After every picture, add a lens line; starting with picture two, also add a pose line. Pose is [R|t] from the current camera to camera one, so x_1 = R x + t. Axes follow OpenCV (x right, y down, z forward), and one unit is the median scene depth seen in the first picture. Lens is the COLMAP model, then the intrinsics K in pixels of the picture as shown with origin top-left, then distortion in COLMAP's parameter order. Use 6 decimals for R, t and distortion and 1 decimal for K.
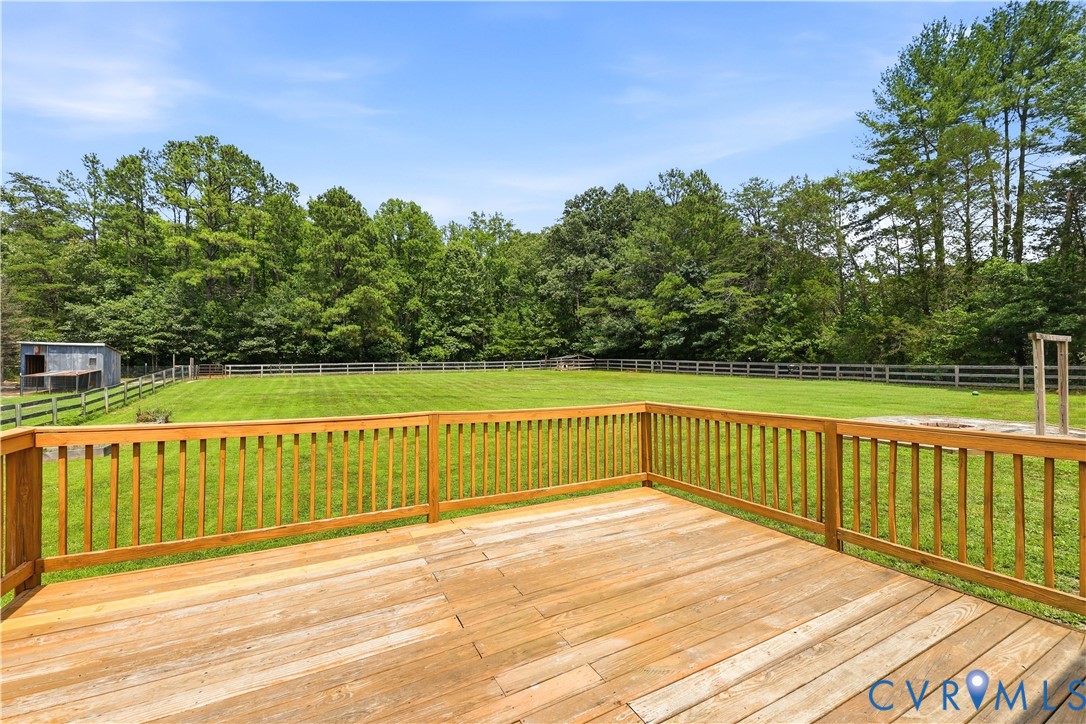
lens RADIAL K [[439.7, 0, 542.0], [0, 439.7, 360.8], [0, 0, 1]] dist [-0.001308, -0.000318]
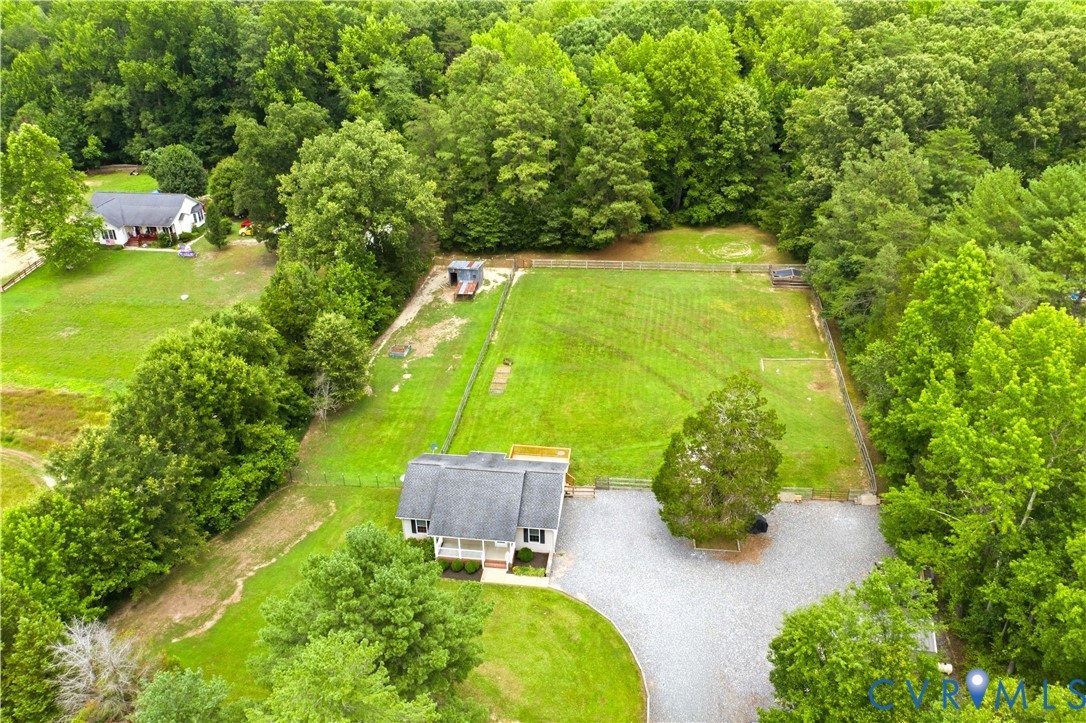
lens RADIAL K [[863.3, 0, 542.4], [0, 863.3, 362.0], [0, 0, 1]] dist [-0.006896, 0.001971]
pose [[0.810003, 0.272267, -0.519390, 0.646433], [0.023026, 0.870238, 0.492094, -0.772713], [0.585974, -0.410557, 0.698626, -0.816856]]
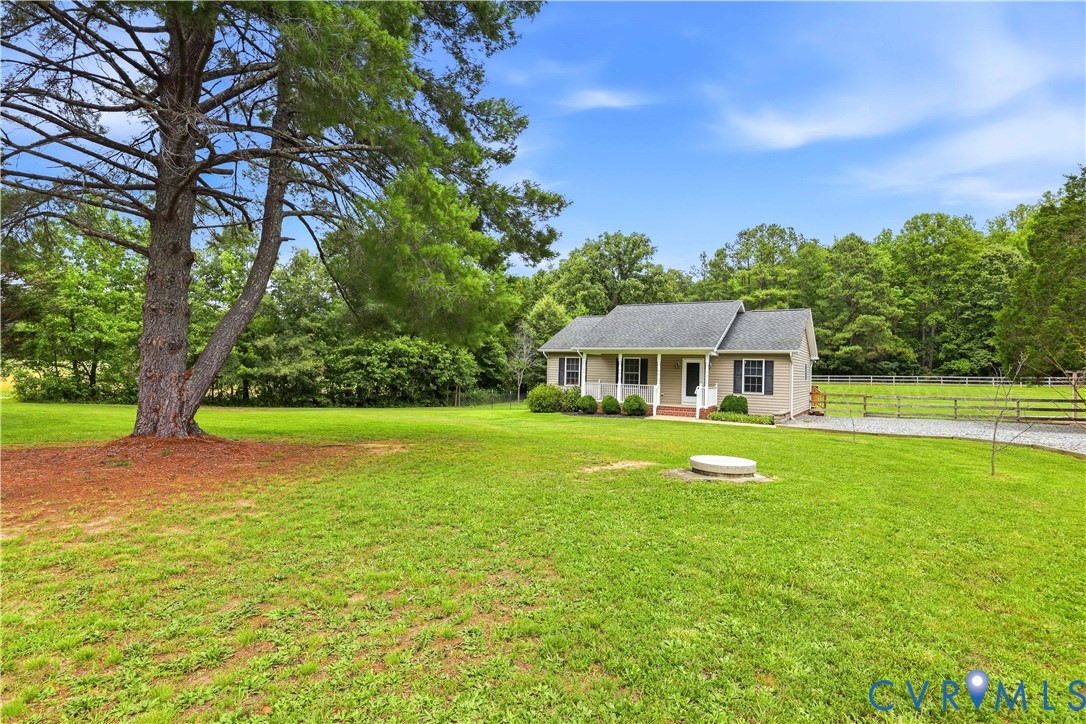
lens RADIAL K [[547.6, 0, 542.2], [0, 547.6, 357.9], [0, 0, 1]] dist [0.004716, 0.000541]
pose [[0.503828, -0.005228, -0.863788, 0.376343], [-0.012381, 0.999835, -0.013272, -0.010328], [0.863715, 0.017382, 0.503680, -0.456125]]
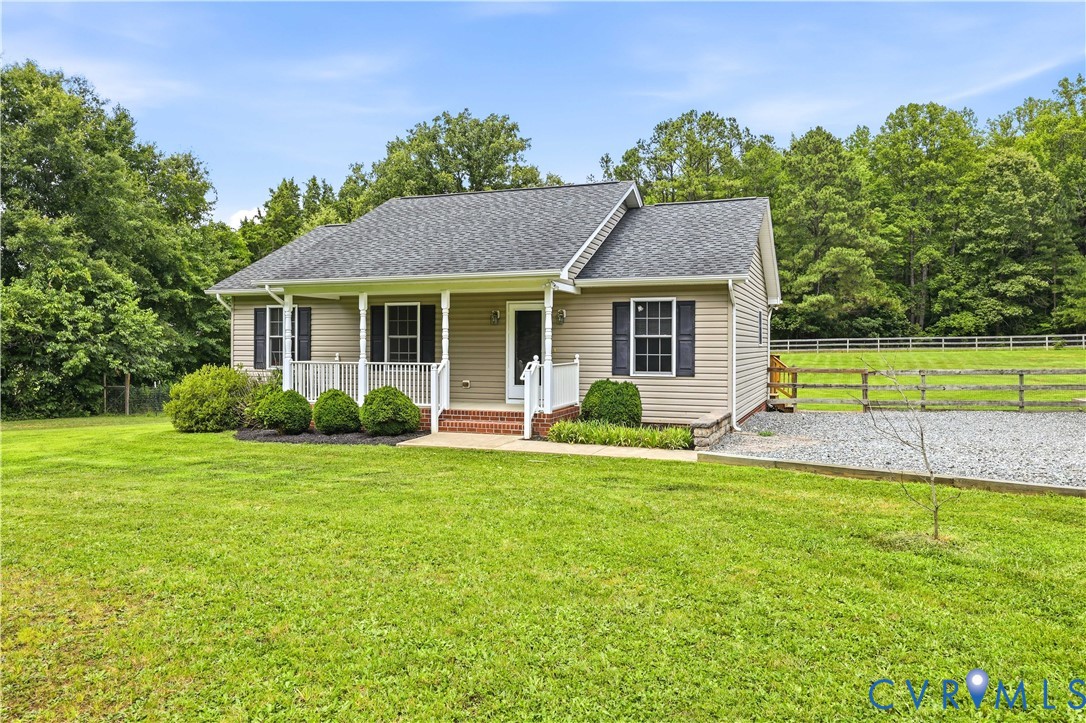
lens RADIAL K [[778.5, 0, 542.1], [0, 778.5, 345.6], [0, 0, 1]] dist [0.009384, 0.002998]
pose [[0.652325, 0.003355, -0.757932, 0.275642], [0.009624, 0.999873, 0.012709, -0.004786], [0.757879, -0.015585, 0.652209, -0.311783]]
